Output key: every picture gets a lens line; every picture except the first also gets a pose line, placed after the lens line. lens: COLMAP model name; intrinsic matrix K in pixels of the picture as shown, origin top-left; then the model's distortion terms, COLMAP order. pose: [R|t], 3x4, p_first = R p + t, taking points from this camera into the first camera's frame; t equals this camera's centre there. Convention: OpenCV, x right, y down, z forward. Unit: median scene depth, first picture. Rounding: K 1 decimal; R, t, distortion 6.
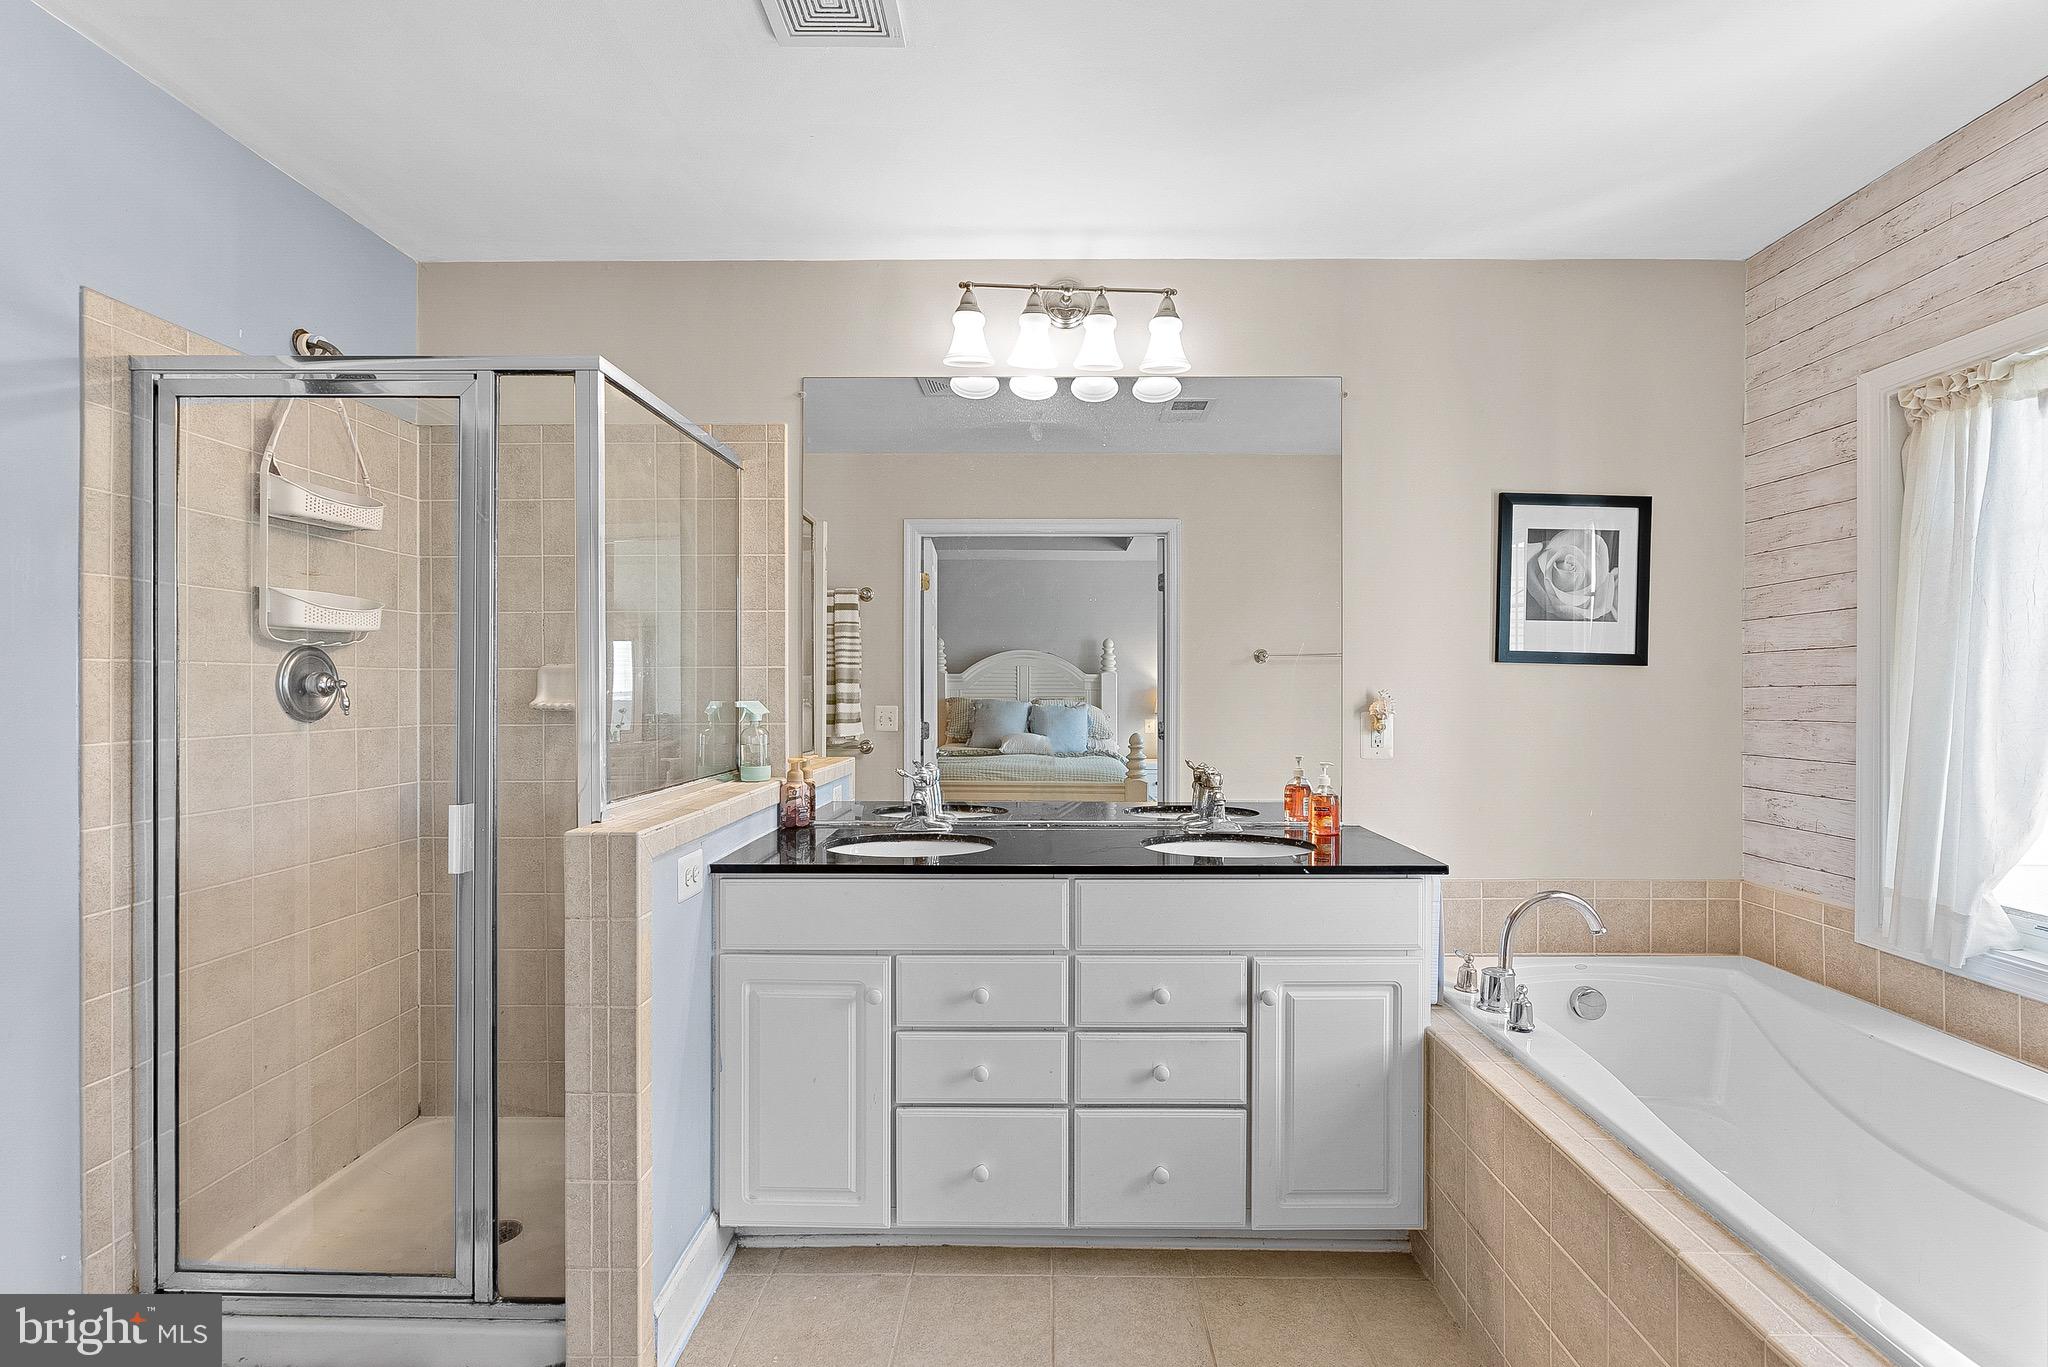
lens RADIAL K [[945.8, 0, 1032.7], [0, 945.8, 691.9], [0, 0, 1]] dist [0.004369, 0.001225]
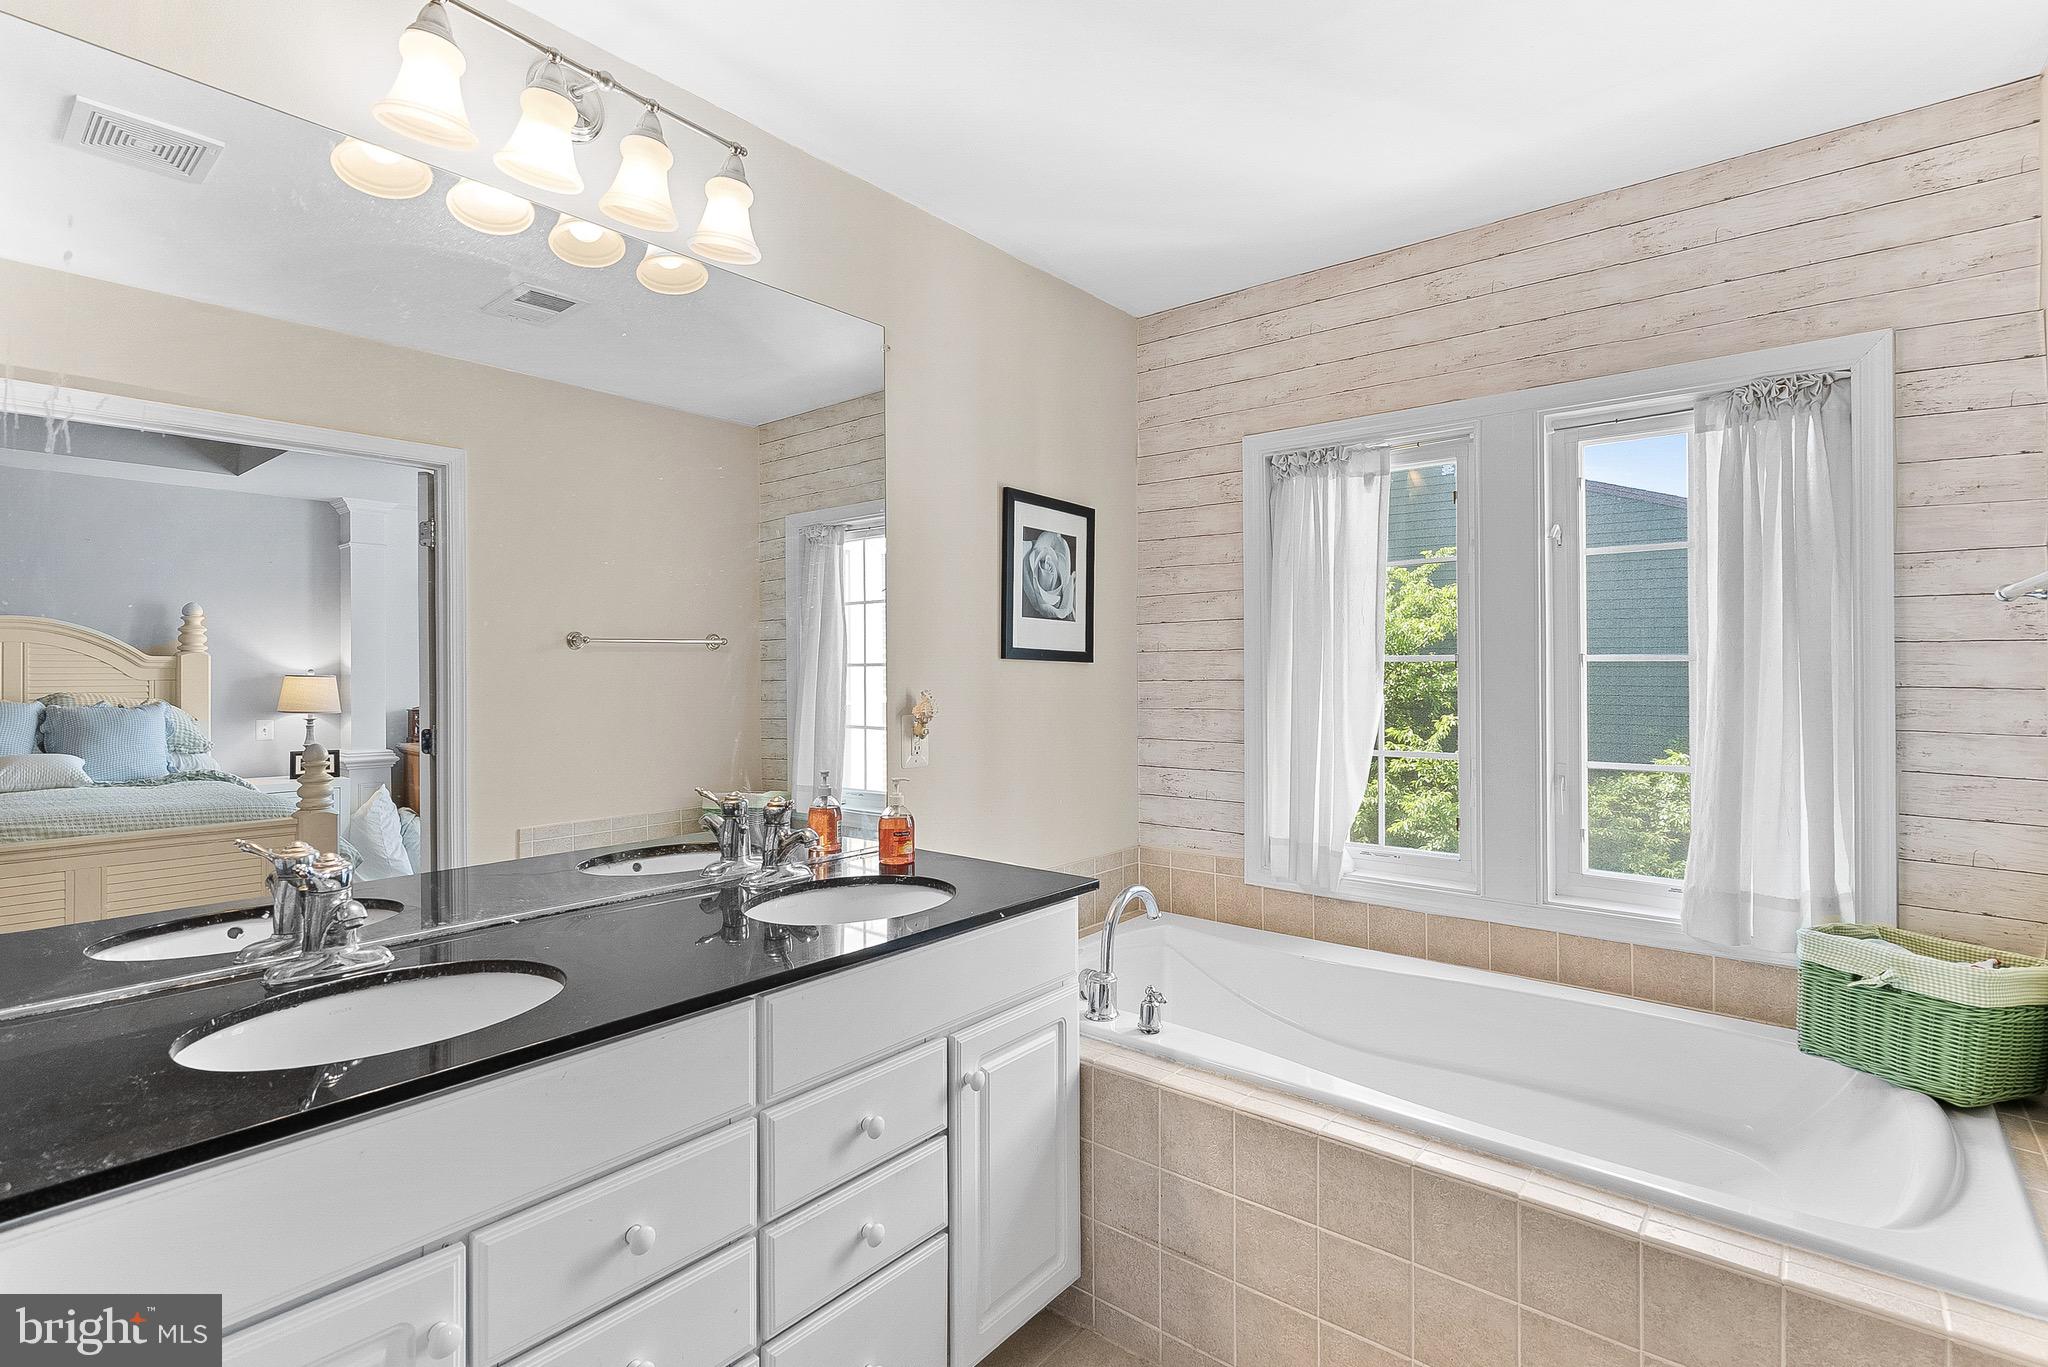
lens RADIAL K [[989.1, 0, 1019.9], [0, 989.1, 668.1], [0, 0, 1]] dist [-0.005815, 0.000062]
pose [[0.631750, -0.003335, 0.775165, -0.306566], [0.005911, 0.999982, -0.000516, -0.022188], [-0.775149, 0.004908, 0.631759, 0.357945]]
